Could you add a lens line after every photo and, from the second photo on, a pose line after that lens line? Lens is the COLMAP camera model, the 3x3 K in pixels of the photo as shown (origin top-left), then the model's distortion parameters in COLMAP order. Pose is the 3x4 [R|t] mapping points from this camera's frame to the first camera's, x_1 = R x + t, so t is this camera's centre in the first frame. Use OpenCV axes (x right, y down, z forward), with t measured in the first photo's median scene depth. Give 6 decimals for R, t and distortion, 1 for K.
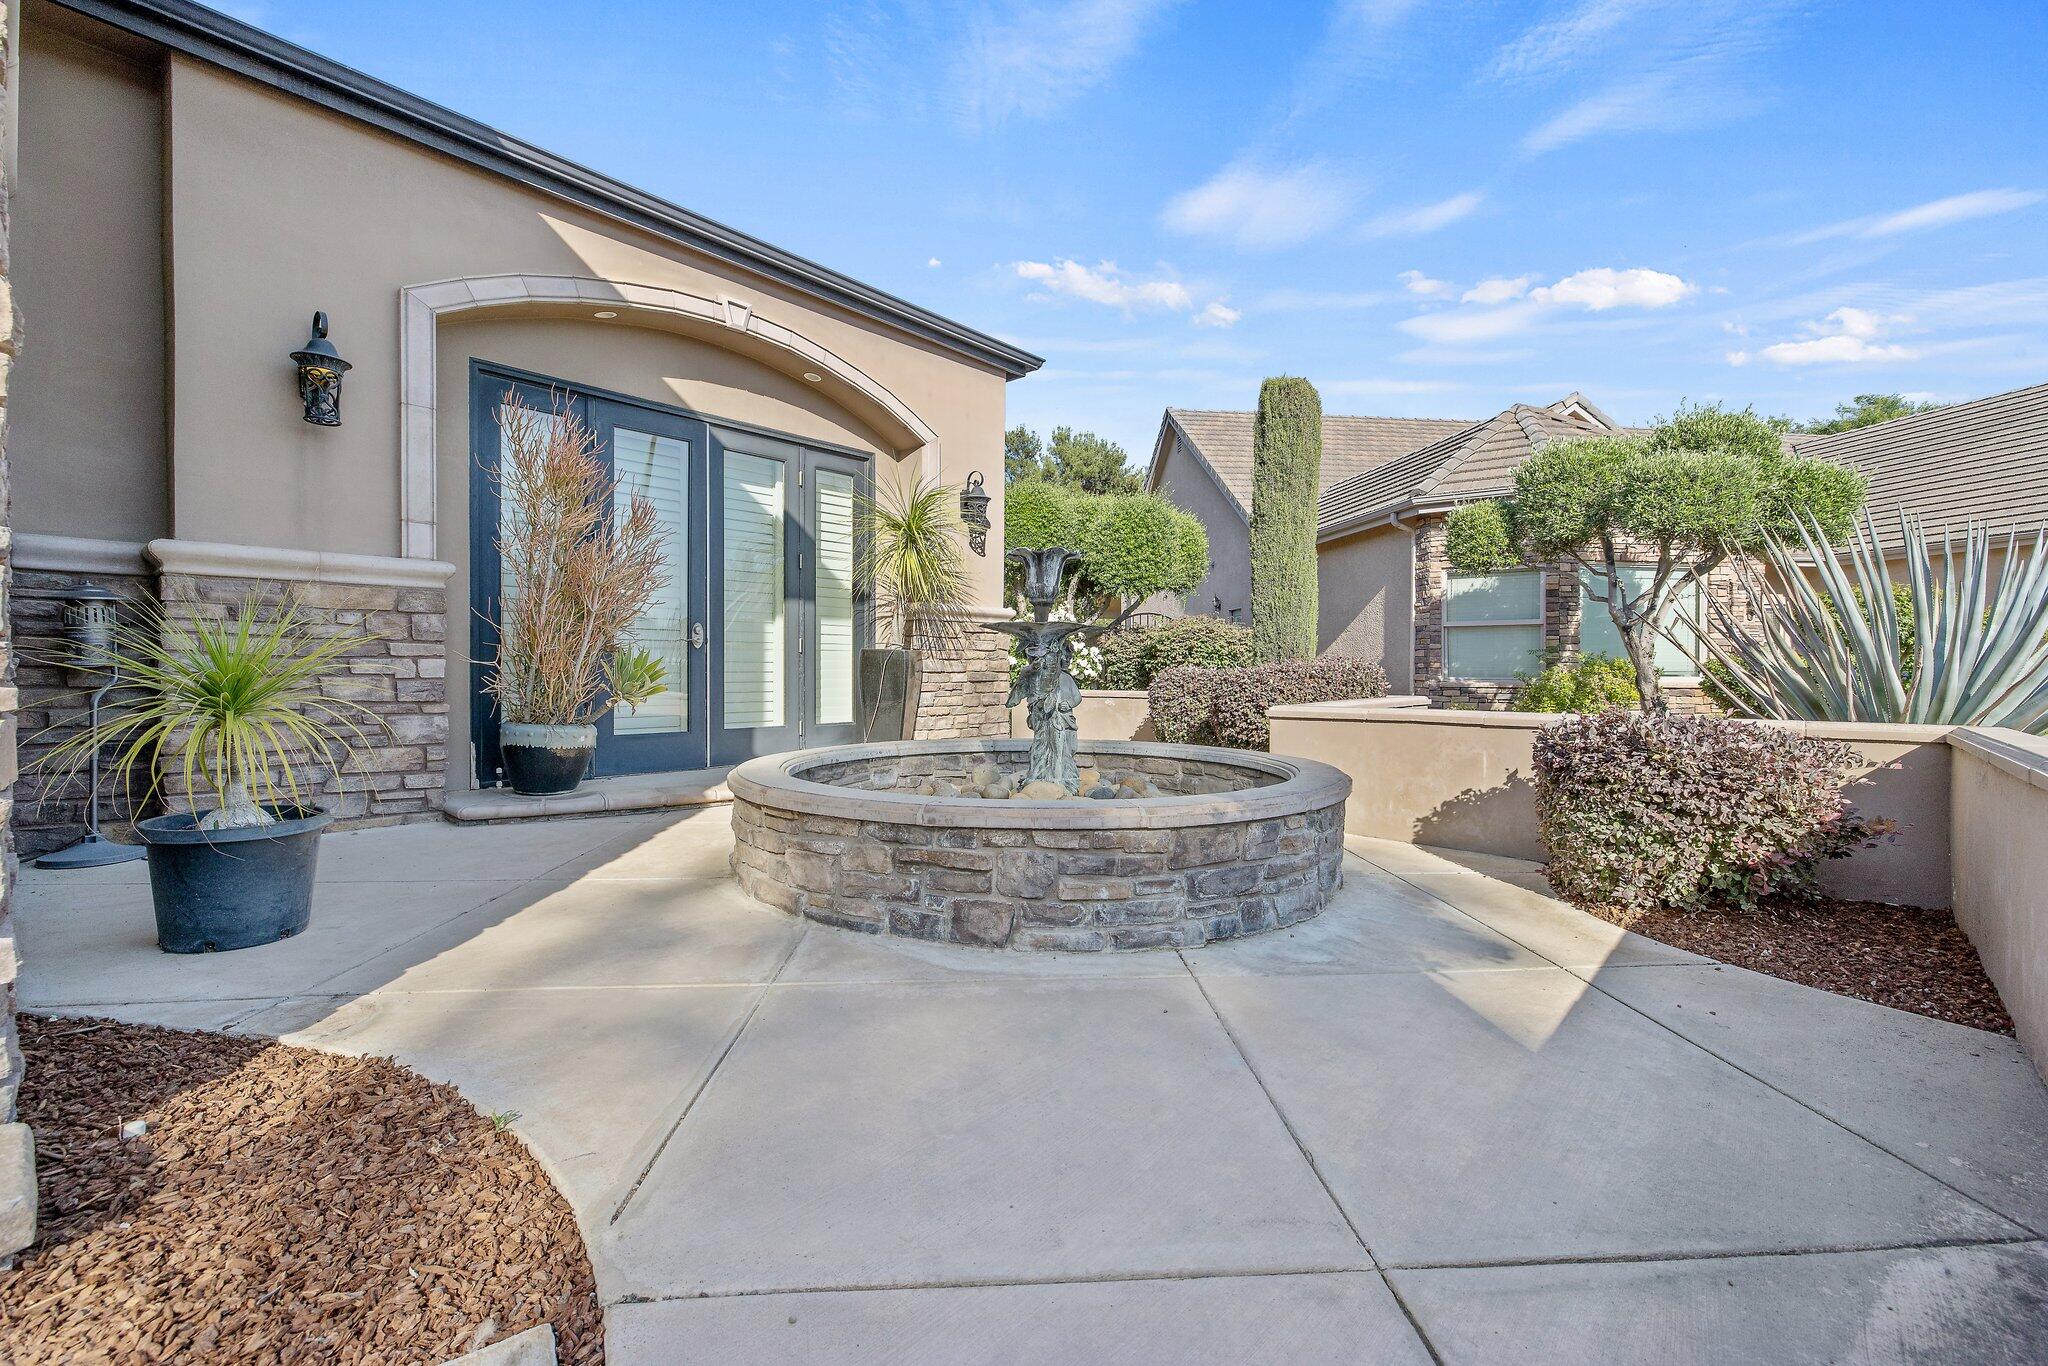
lens RADIAL K [[894.4, 0, 1059.9], [0, 894.4, 682.7], [0, 0, 1]] dist [0.001783, 0.000233]
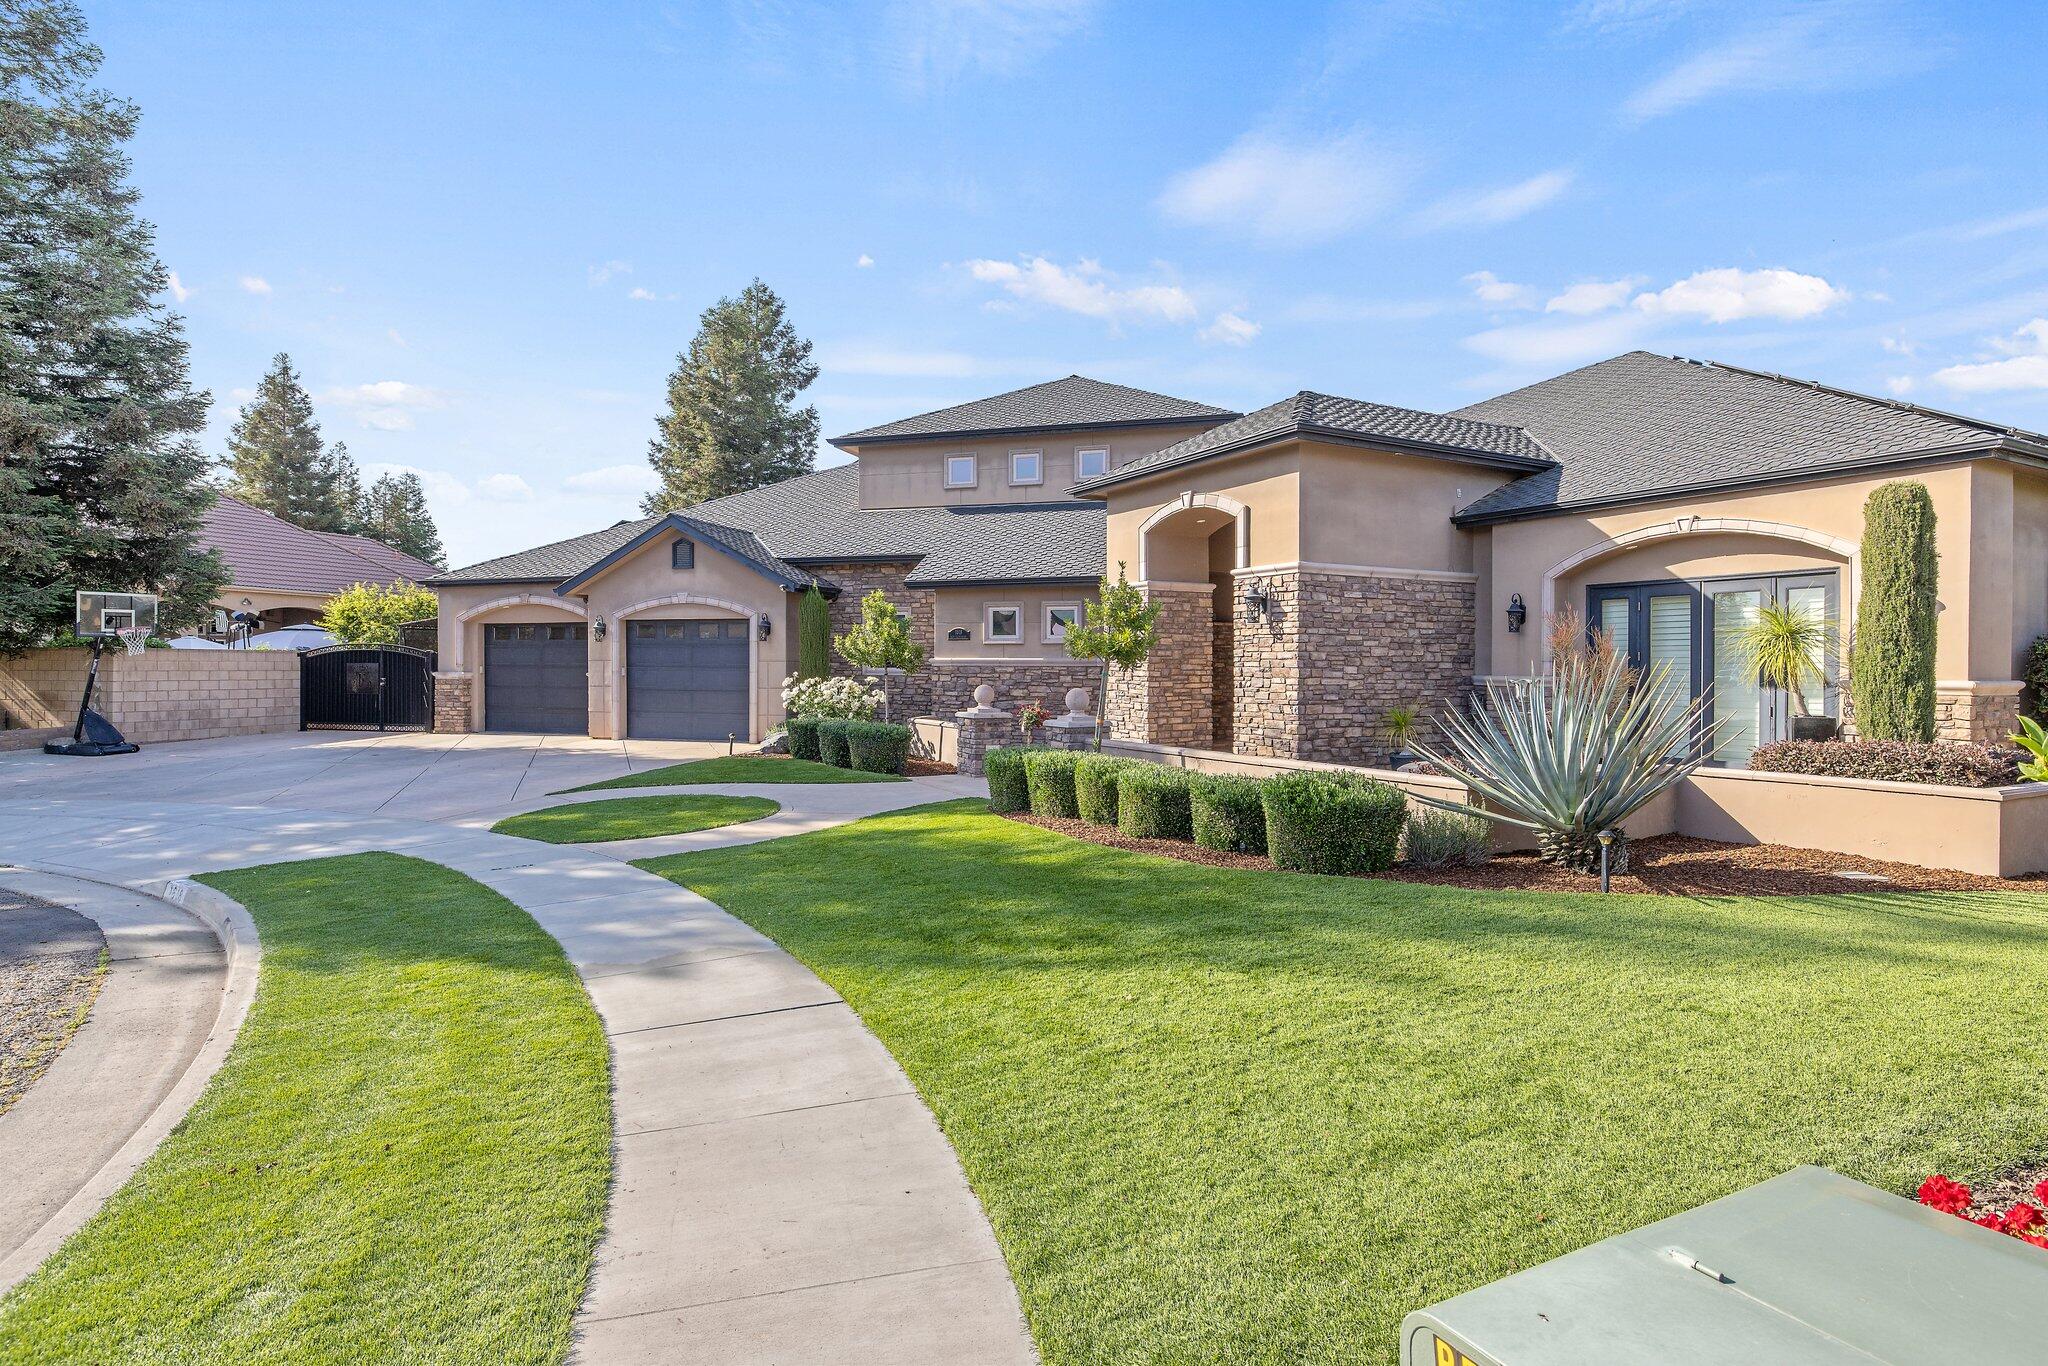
lens RADIAL K [[1080.8, 0, 1040.2], [0, 1080.8, 671.9], [0, 0, 1]] dist [0.008283, 0.000004]
pose [[-0.362395, -0.003460, -0.932018, 2.546309], [-0.019168, 0.999809, 0.003741, -0.125067], [0.931828, 0.019221, -0.362392, 0.720498]]
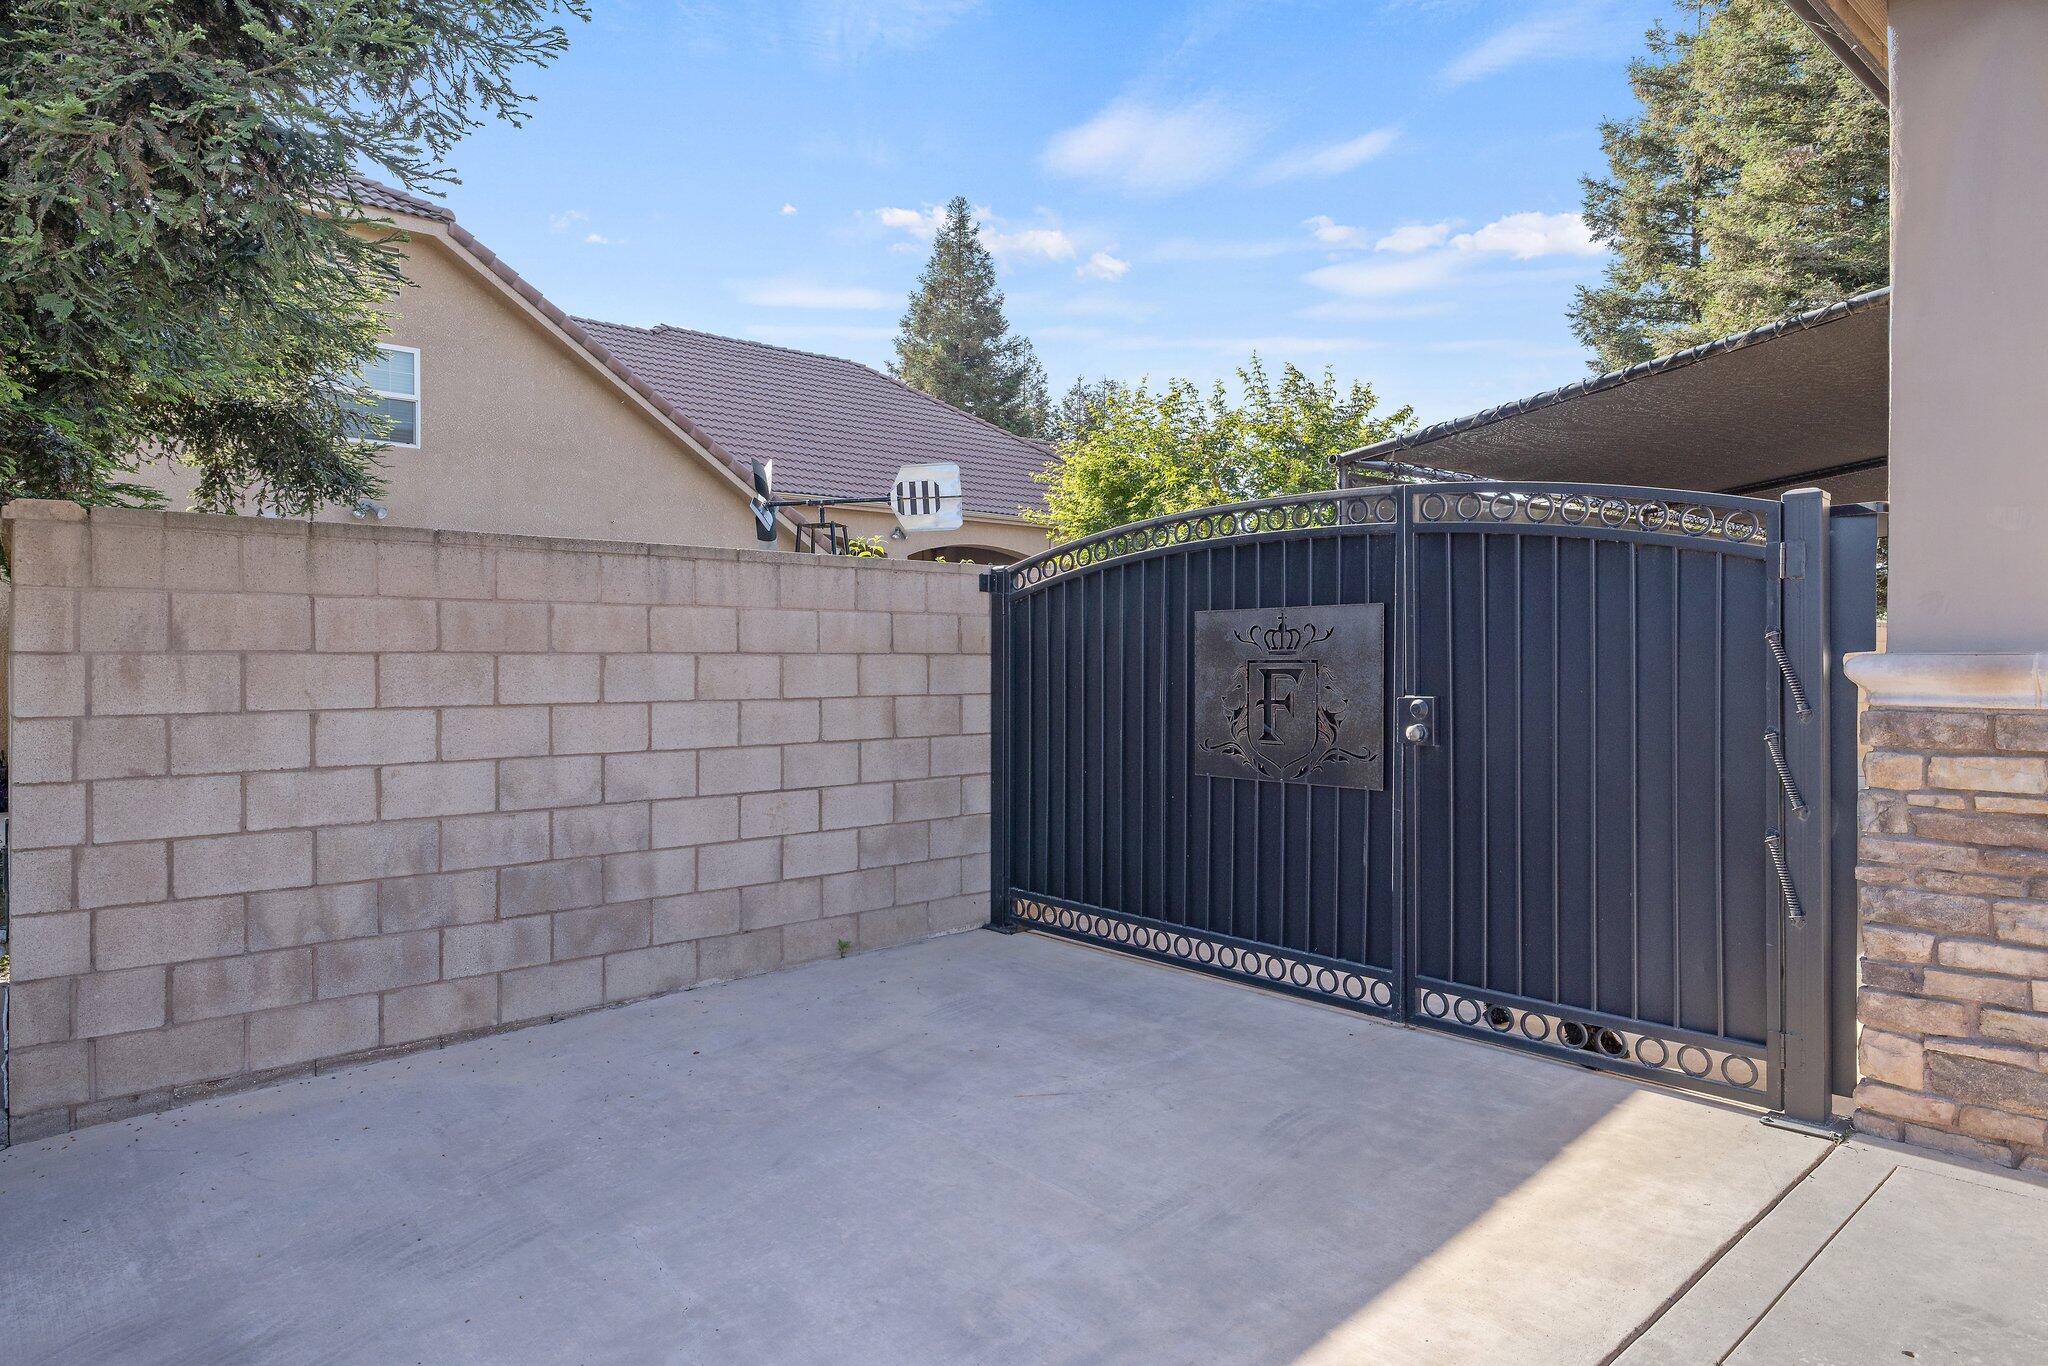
lens RADIAL K [[1219.9, 0, 1019.2], [0, 1219.9, 672.1], [0, 0, 1]] dist [0.003558, 0.000538]
pose [[-0.805051, 0.001144, -0.593204, -0.093194], [-0.011986, 0.999763, 0.018193, -0.053353], [0.593084, 0.021756, -0.804847, -3.147446]]
